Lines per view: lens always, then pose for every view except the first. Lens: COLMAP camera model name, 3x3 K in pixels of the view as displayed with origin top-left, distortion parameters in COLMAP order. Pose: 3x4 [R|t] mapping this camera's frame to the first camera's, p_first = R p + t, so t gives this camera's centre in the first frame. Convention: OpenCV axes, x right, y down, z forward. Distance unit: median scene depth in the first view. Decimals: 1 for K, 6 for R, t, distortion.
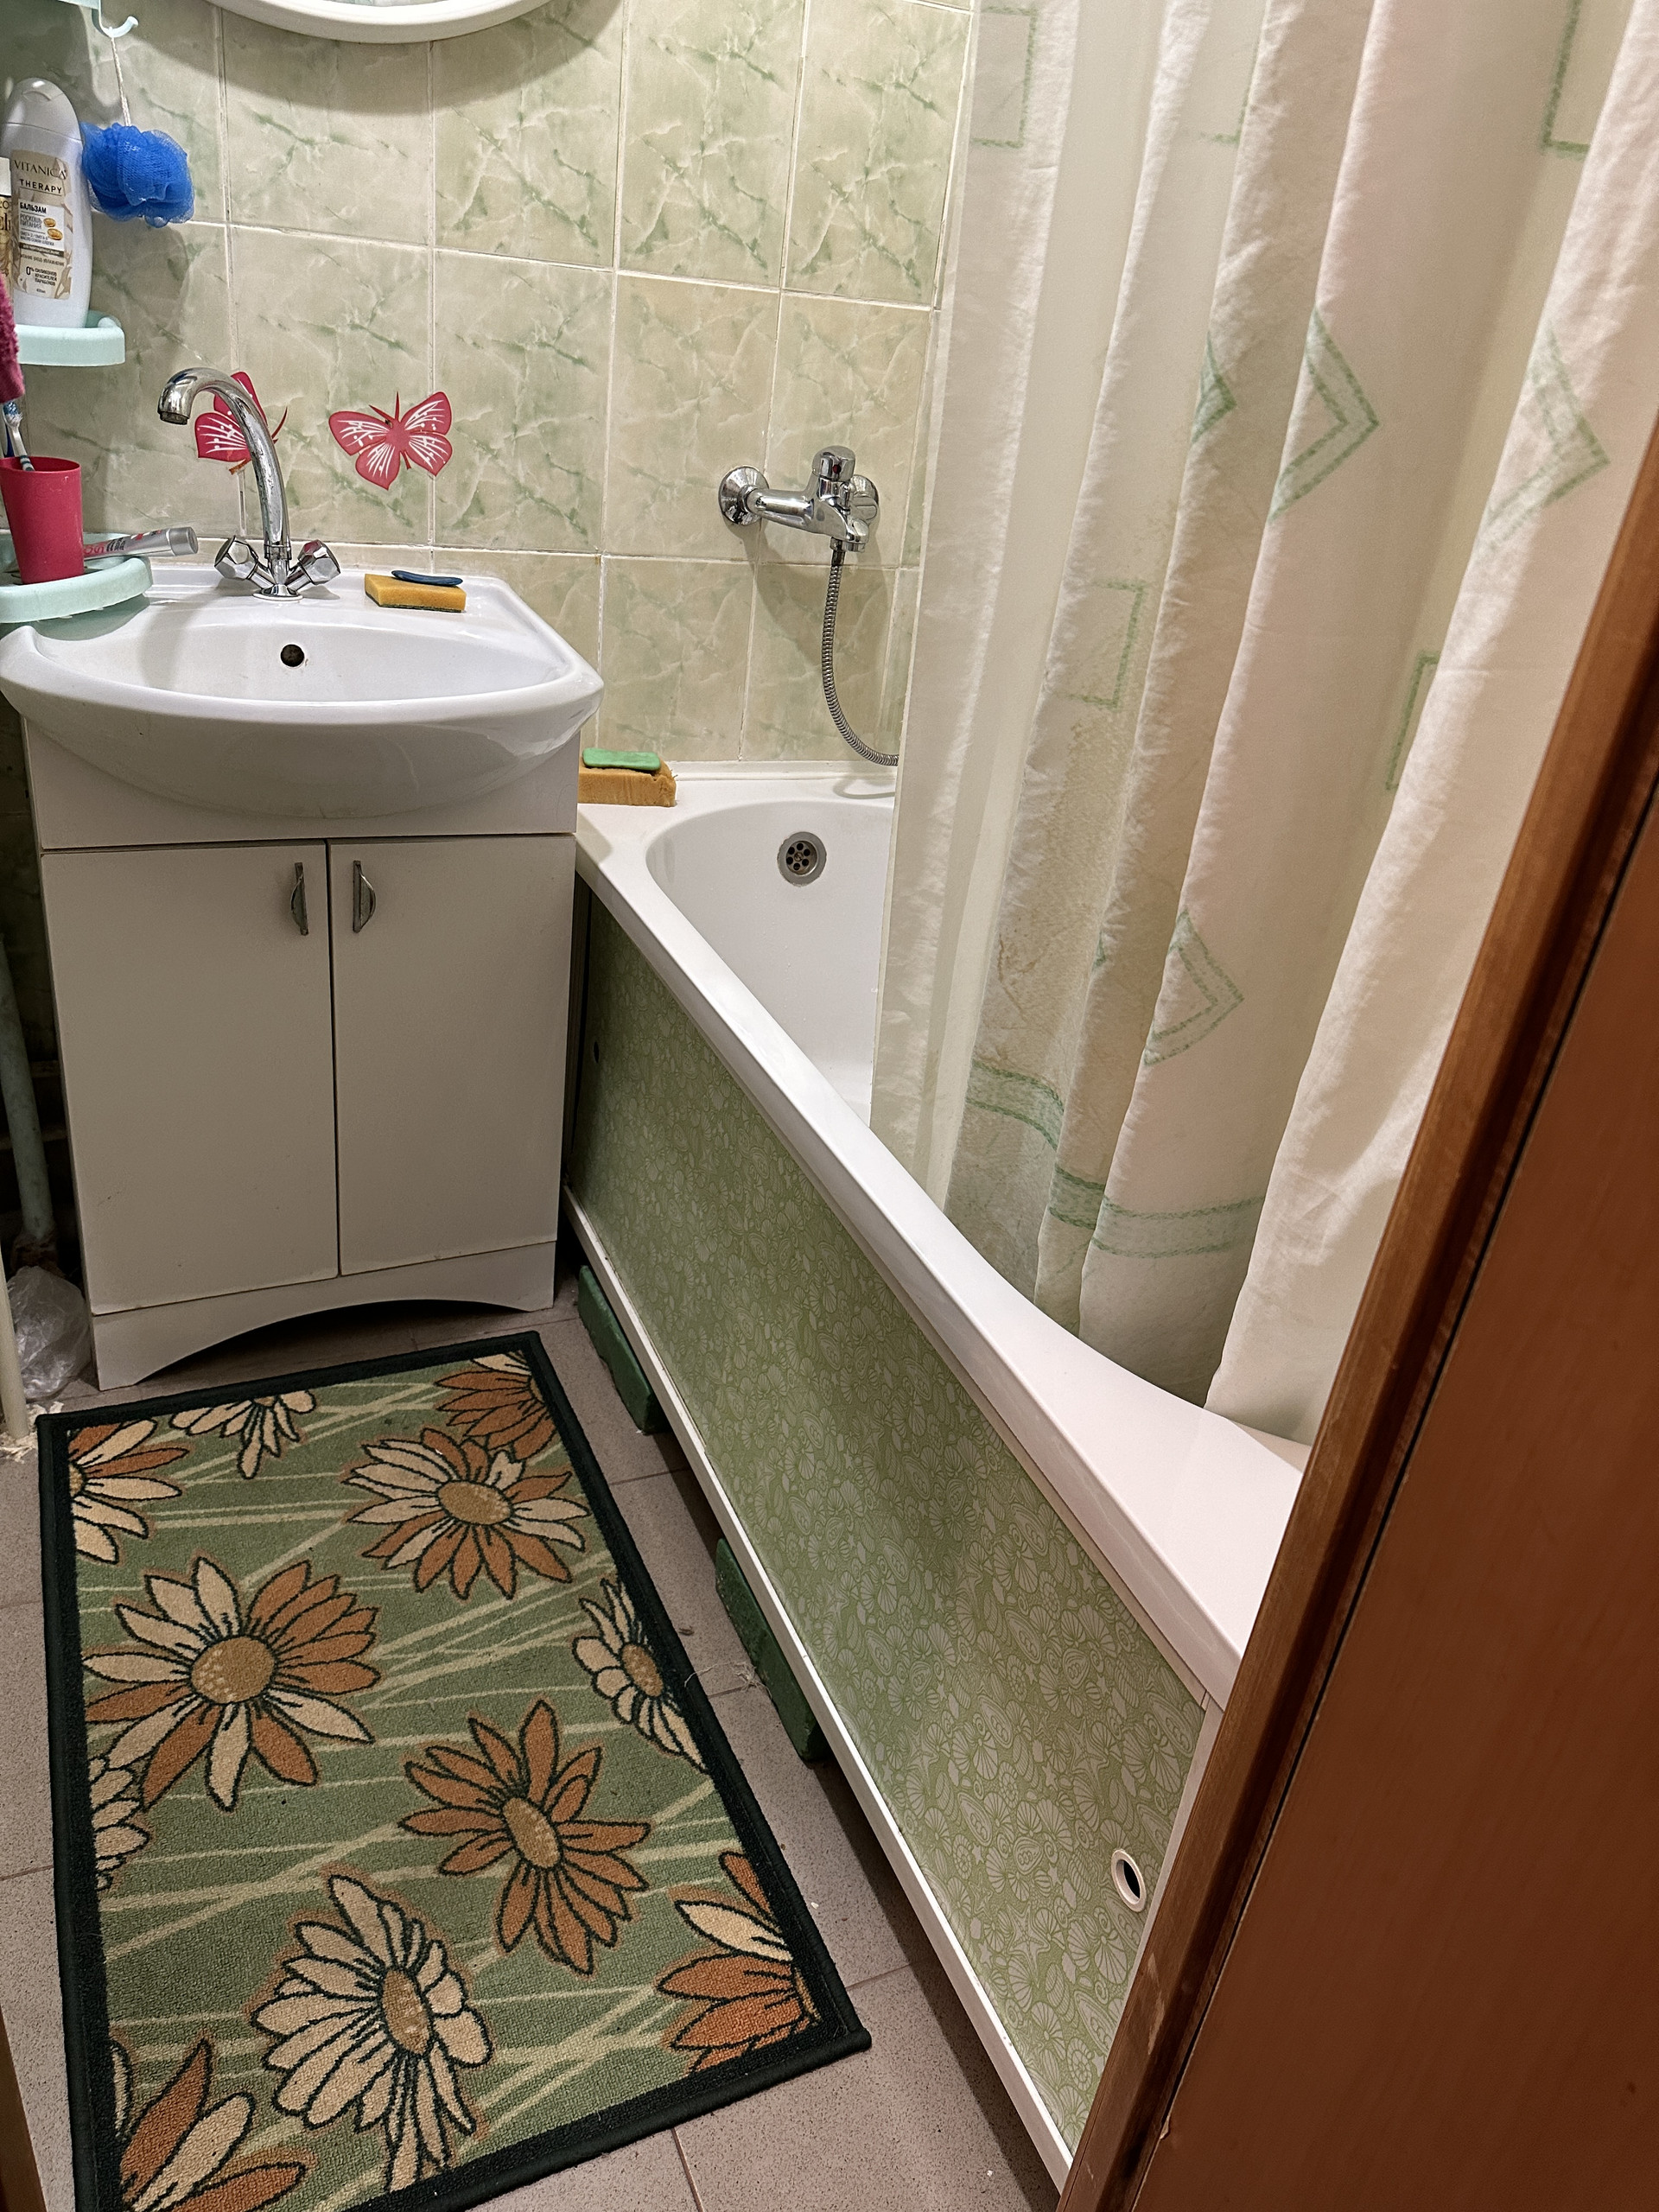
lens RADIAL K [[1597.1, 0, 791.3], [0, 1597.1, 937.4], [0, 0, 1]] dist [0.076289, -0.103924]
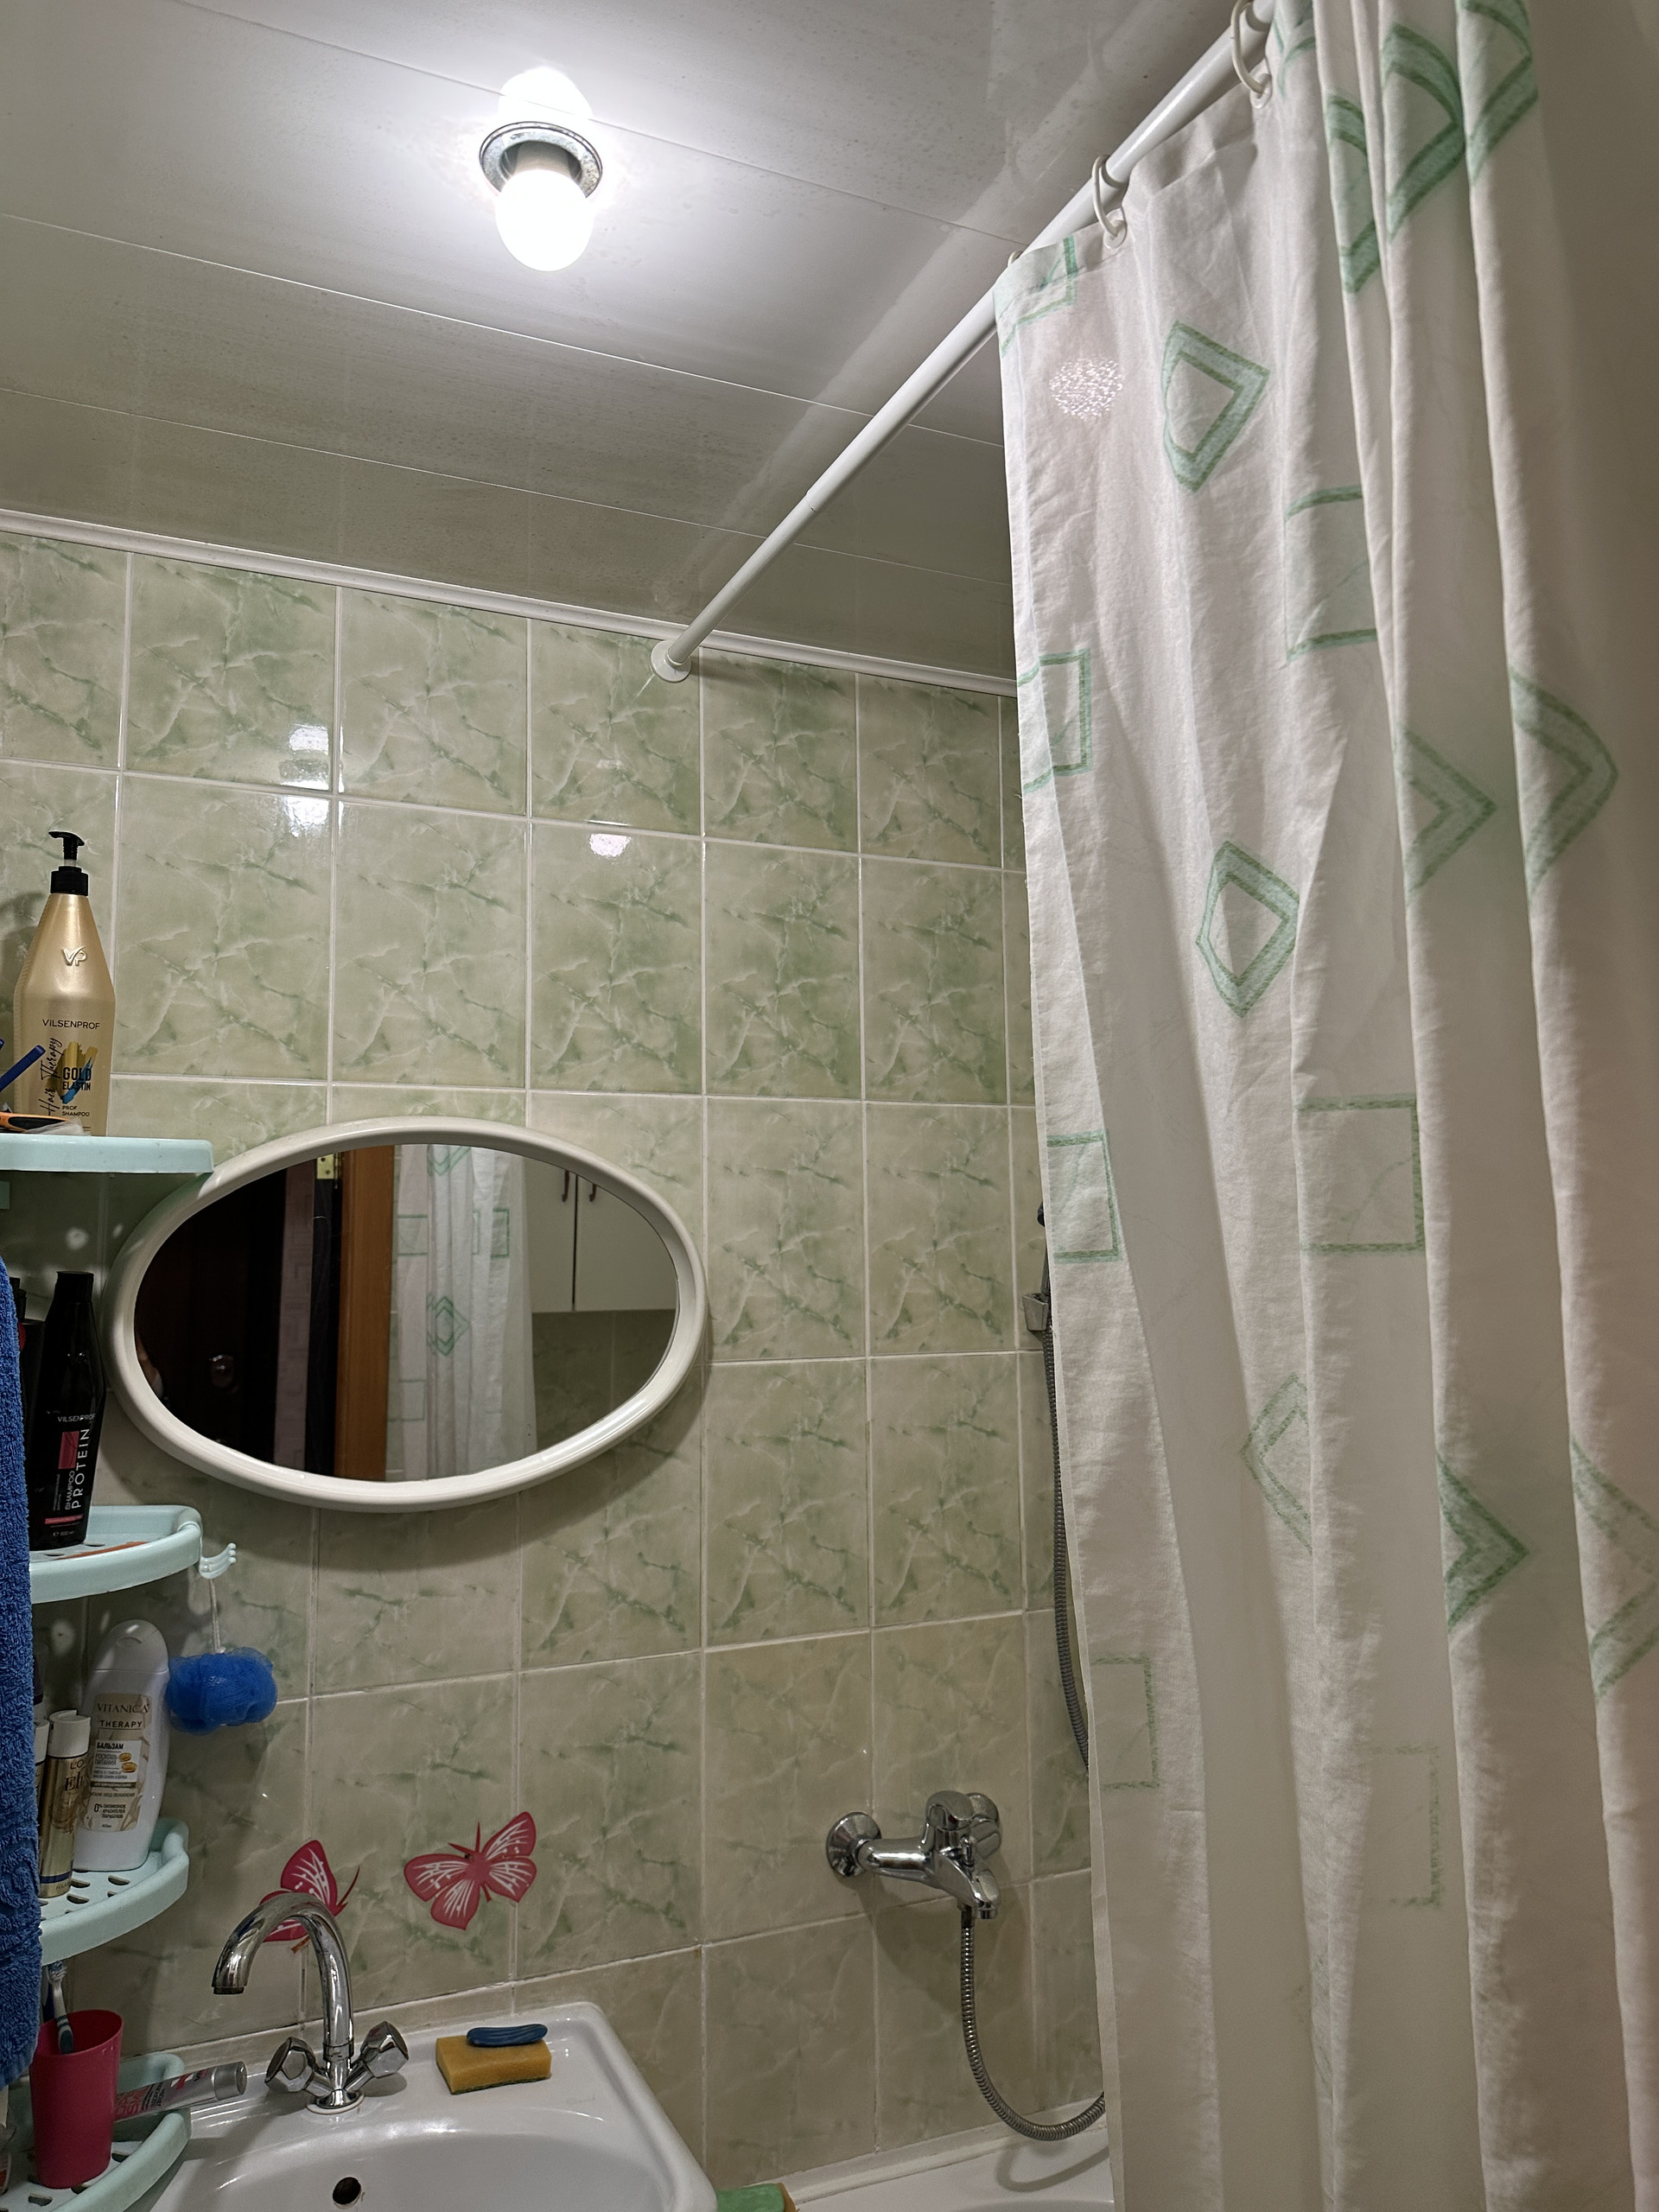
lens RADIAL K [[1597.1, 0, 798.4], [0, 1597.1, 1096.9], [0, 0, 1]] dist [0.076289, -0.103924]
pose [[0.993627, -0.112002, -0.012658, -0.002084], [0.087105, 0.834283, -0.544412, -0.169648], [0.071536, 0.539840, 0.838722, 0.005017]]
